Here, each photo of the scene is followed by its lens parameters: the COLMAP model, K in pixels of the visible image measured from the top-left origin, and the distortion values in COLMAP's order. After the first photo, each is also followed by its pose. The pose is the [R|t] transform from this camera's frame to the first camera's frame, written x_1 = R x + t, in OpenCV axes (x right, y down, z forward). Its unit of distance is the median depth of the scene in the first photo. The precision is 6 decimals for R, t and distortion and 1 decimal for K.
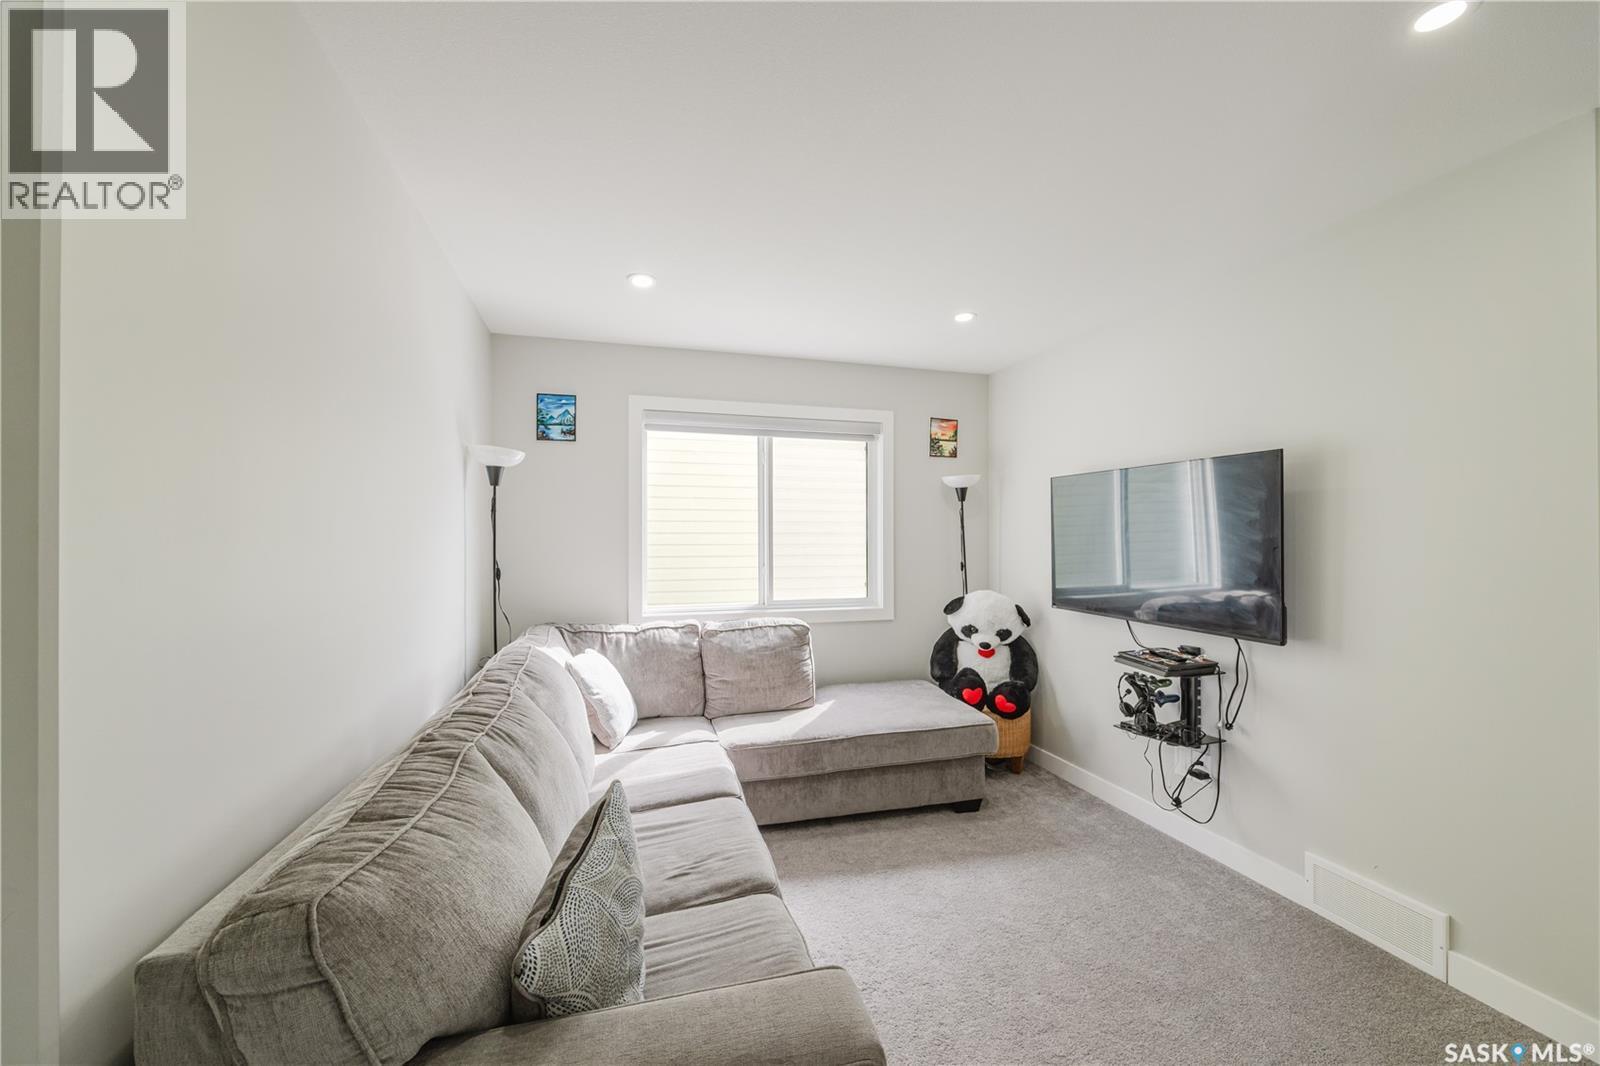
lens RADIAL K [[605.8, 0, 800.0], [0, 605.8, 533.0], [0, 0, 1]] dist [-0.000157, 0.000031]
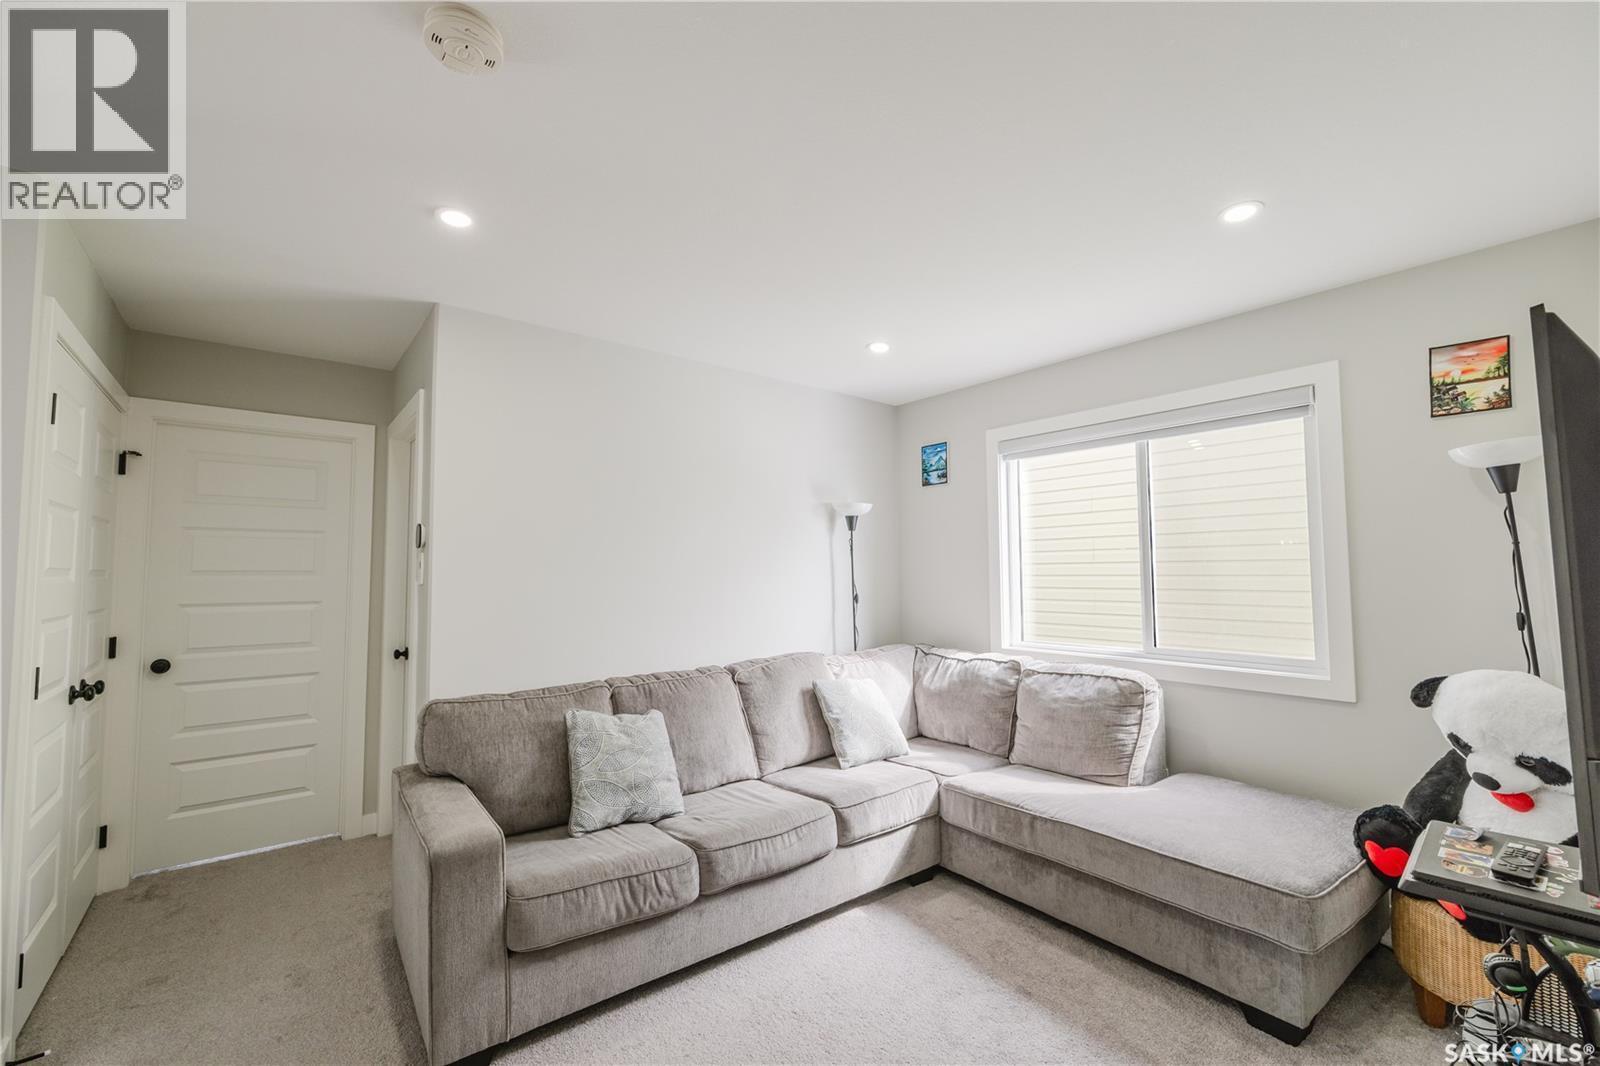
lens RADIAL K [[620.7, 0, 800.0], [0, 620.7, 533.0], [0, 0, 1]] dist [-0.000348, 0.000037]
pose [[0.425239, -0.058282, -0.903202, 0.573243], [0.017712, 0.998269, -0.056077, 0.000331], [0.904908, 0.007848, 0.425536, 0.285527]]
